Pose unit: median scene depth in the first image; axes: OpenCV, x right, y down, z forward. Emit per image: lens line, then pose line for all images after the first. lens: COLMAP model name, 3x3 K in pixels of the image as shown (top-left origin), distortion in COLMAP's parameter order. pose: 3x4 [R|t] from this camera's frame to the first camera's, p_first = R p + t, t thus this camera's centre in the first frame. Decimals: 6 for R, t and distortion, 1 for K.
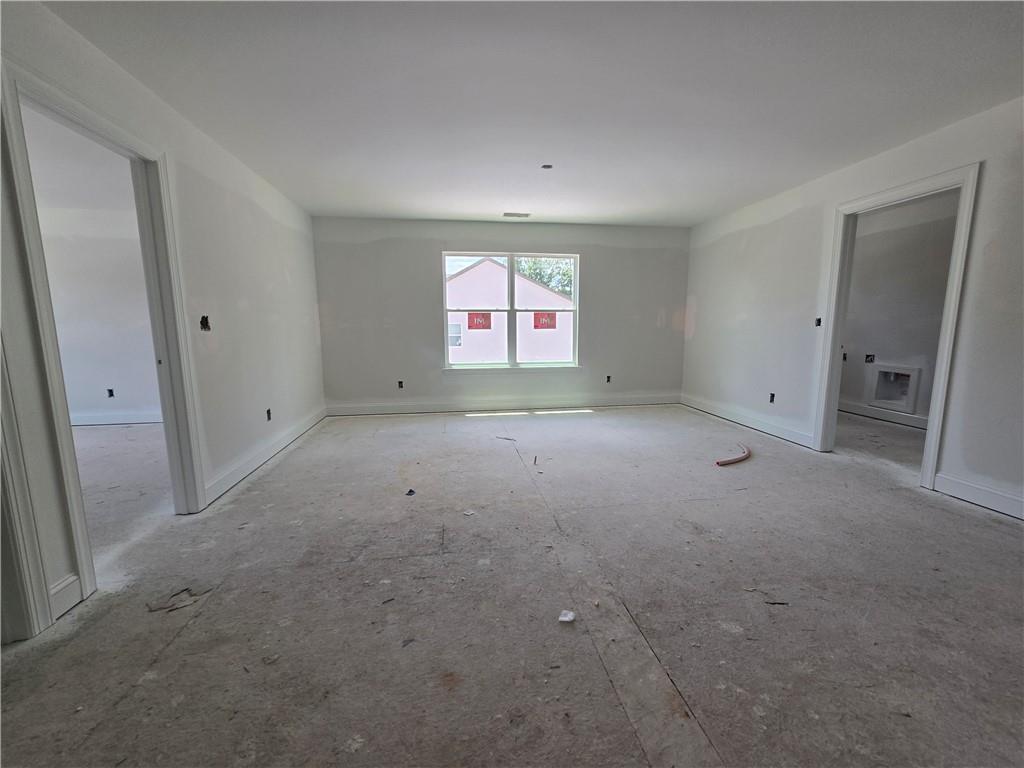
lens RADIAL K [[420.2, 0, 518.9], [0, 420.2, 380.1], [0, 0, 1]] dist [-0.003060, 0.001137]
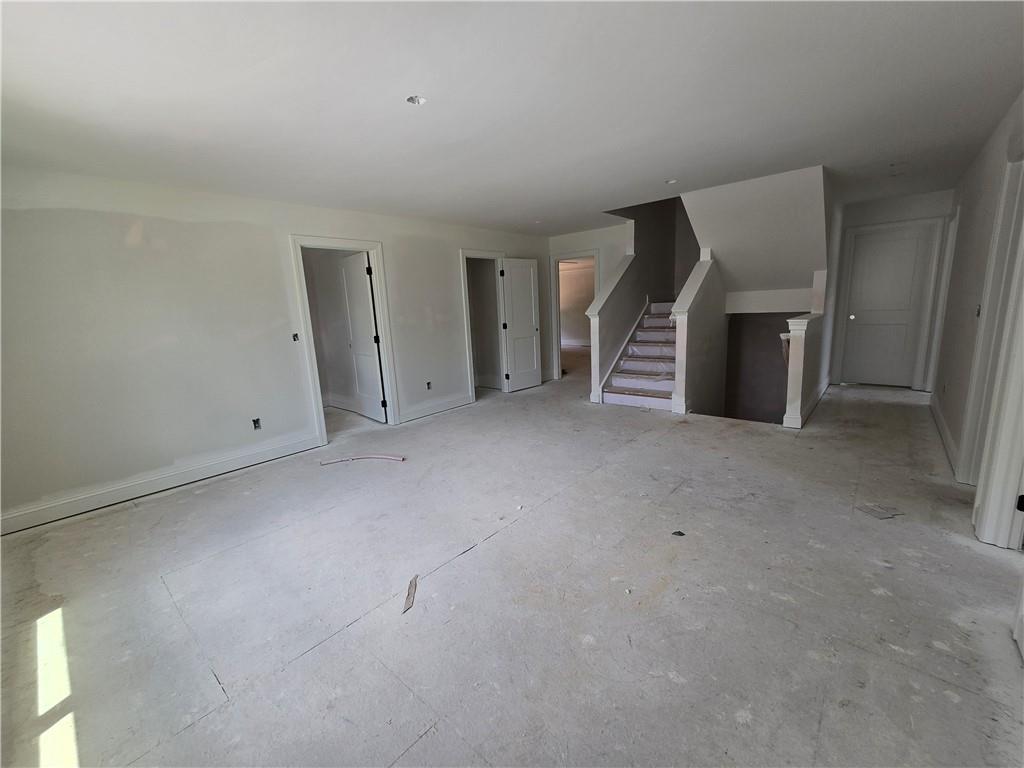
lens RADIAL K [[420.2, 0, 510.1], [0, 420.2, 380.5], [0, 0, 1]] dist [-0.003060, 0.001137]
pose [[-0.629324, -0.100151, 0.770662, -0.645564], [0.155969, 0.955208, 0.251498, -0.282893], [-0.761331, 0.278473, -0.585515, 1.617368]]
